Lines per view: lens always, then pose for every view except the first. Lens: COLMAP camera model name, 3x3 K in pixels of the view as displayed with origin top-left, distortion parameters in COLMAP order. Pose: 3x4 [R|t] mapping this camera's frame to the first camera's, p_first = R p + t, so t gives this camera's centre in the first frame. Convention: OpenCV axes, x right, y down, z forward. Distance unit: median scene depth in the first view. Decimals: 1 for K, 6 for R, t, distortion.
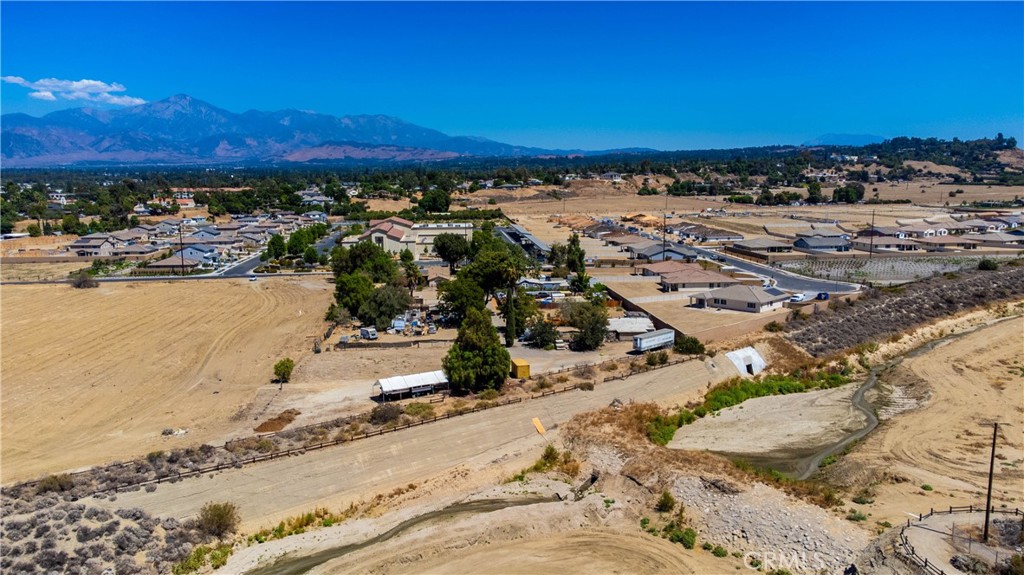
lens RADIAL K [[778.1, 0, 507.8], [0, 778.1, 291.3], [0, 0, 1]] dist [0.015229, 0.056082]
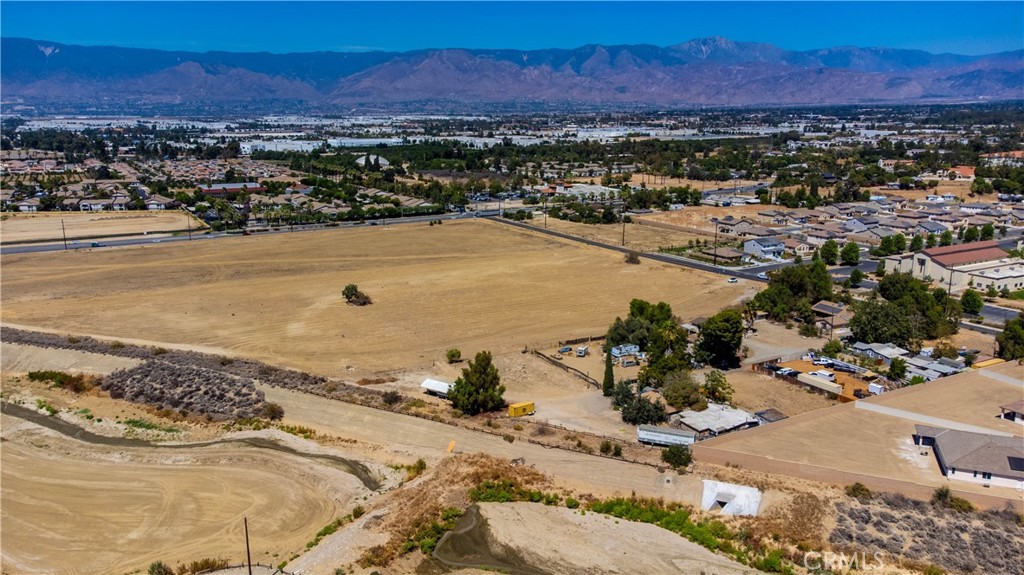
lens RADIAL K [[778.1, 0, 508.6], [0, 778.1, 290.3], [0, 0, 1]] dist [0.015229, 0.056082]
pose [[0.414918, 0.213617, -0.884427, 0.254743], [-0.136453, 0.975664, 0.171639, -0.071175], [0.899568, 0.049466, 0.433970, 0.099510]]
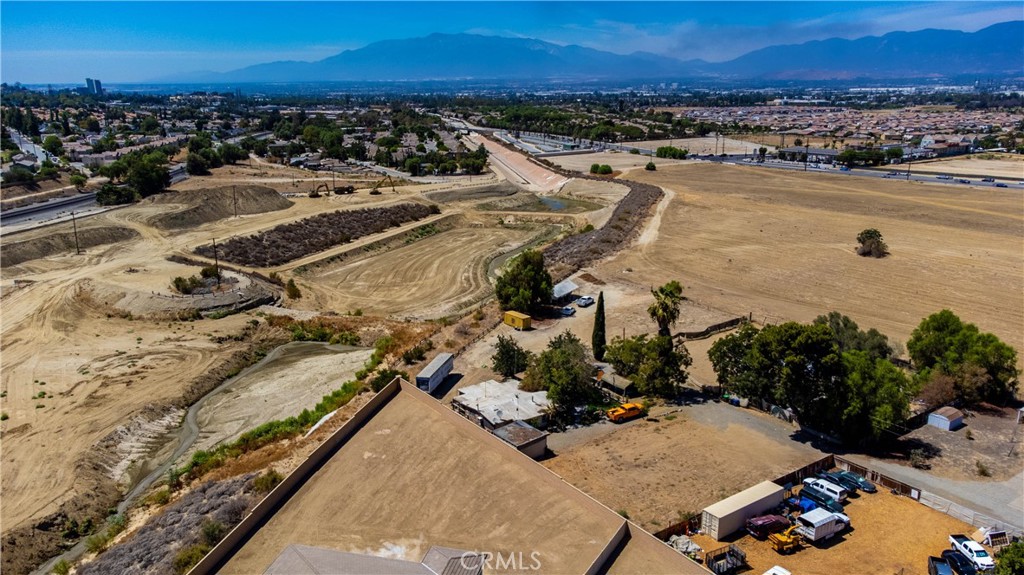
lens RADIAL K [[778.1, 0, 511.6], [0, 778.1, 288.5], [0, 0, 1]] dist [0.015229, 0.056082]
pose [[-0.857734, 0.143769, -0.493582, 0.132400], [-0.063298, 0.923261, 0.378922, -0.085025], [0.510183, 0.356257, -0.782812, 0.434943]]
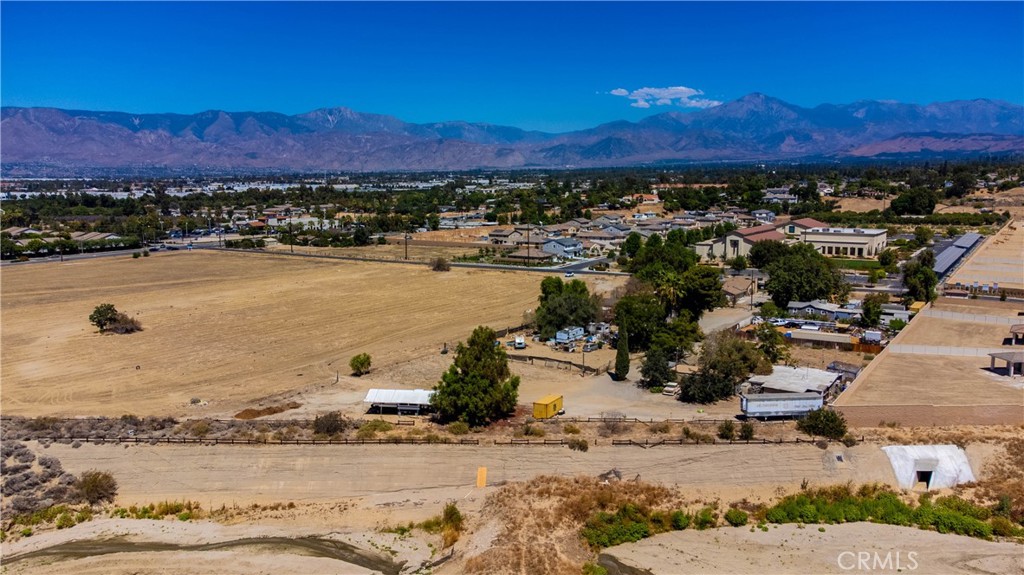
lens RADIAL K [[778.1, 0, 509.6], [0, 778.1, 293.3], [0, 0, 1]] dist [0.015229, 0.056082]
pose [[0.774158, 0.097290, -0.625471, 0.115856], [-0.092545, 0.994896, 0.040207, -0.012033], [0.626191, 0.026758, 0.779210, 0.075789]]
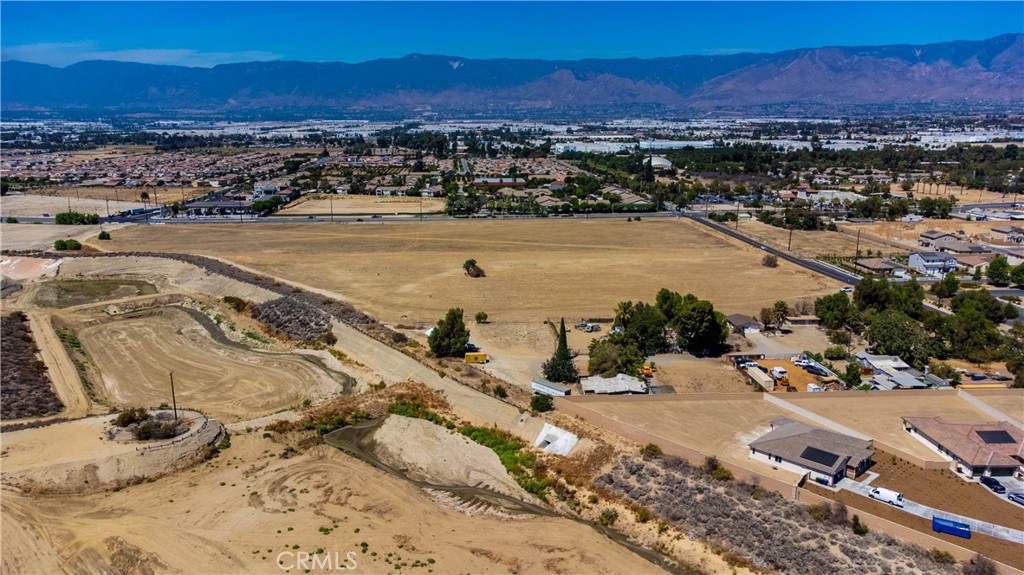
lens RADIAL K [[778.1, 0, 509.2], [0, 778.1, 287.5], [0, 0, 1]] dist [0.015229, 0.056082]
pose [[-0.017165, 0.226849, -0.973779, 0.348905], [-0.147156, 0.962743, 0.226872, -0.092497], [0.988964, 0.147192, 0.016857, 0.239722]]
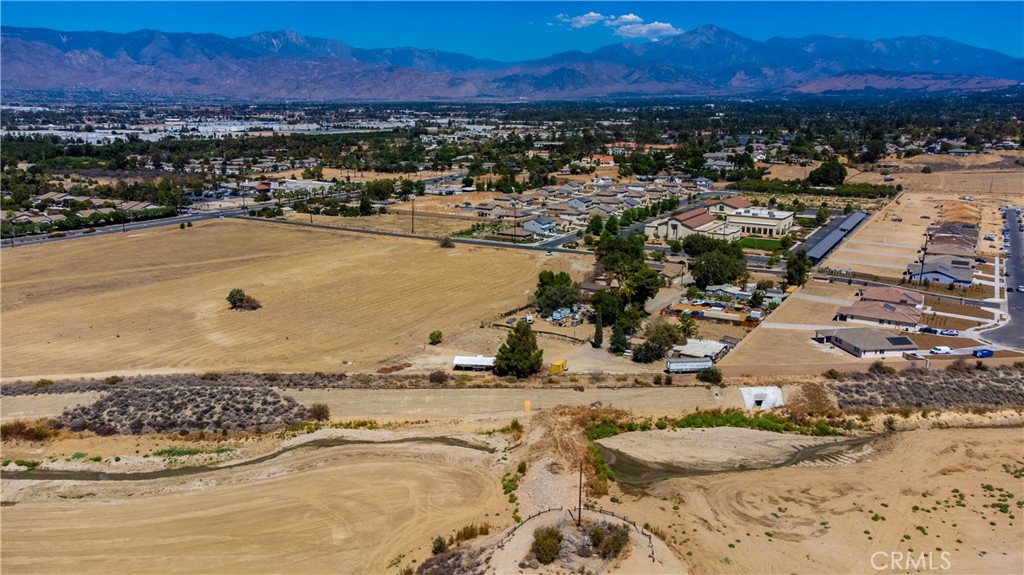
lens RADIAL K [[778.1, 0, 509.2], [0, 778.1, 288.7], [0, 0, 1]] dist [0.015229, 0.056082]
pose [[0.810861, 0.148572, -0.566065, 0.175054], [-0.100871, 0.988244, 0.114886, -0.047636], [0.576480, -0.036058, 0.816315, -0.056308]]
